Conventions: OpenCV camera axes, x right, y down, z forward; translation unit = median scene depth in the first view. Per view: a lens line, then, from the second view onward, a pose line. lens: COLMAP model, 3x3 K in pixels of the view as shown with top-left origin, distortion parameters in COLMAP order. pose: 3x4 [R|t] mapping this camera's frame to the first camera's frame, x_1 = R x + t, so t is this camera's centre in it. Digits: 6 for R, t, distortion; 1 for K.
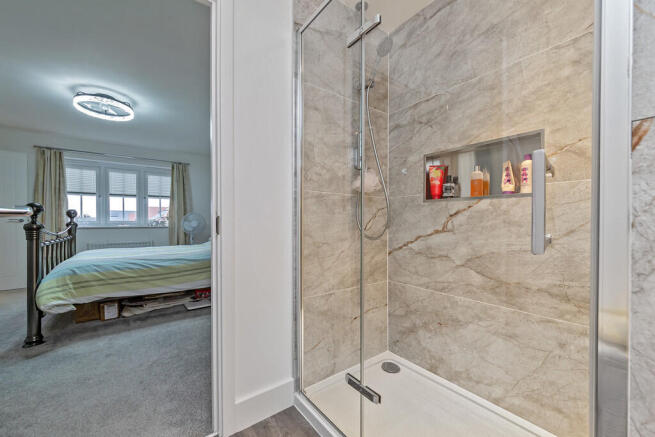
lens RADIAL K [[266.7, 0, 324.7], [0, 266.7, 222.7], [0, 0, 1]] dist [-0.001477, -0.000085]
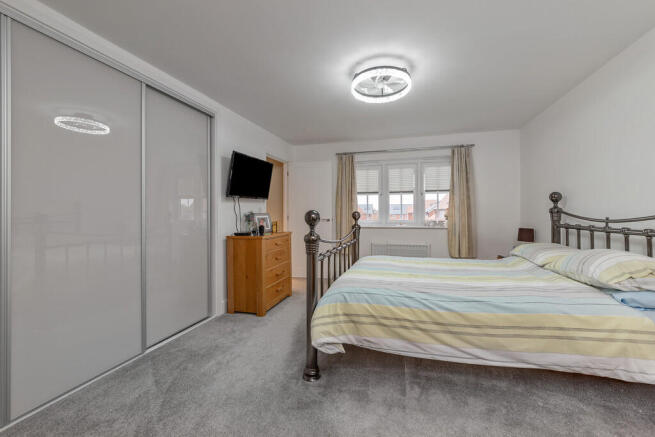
lens RADIAL K [[283.9, 0, 327.5], [0, 283.9, 218.5], [0, 0, 1]] dist [-0.000401, -0.000038]
pose [[0.615948, 0.008906, -0.787737, -0.173137], [0.000353, 0.999933, 0.011582, -0.029722], [0.787787, -0.007412, 0.615903, 0.240838]]
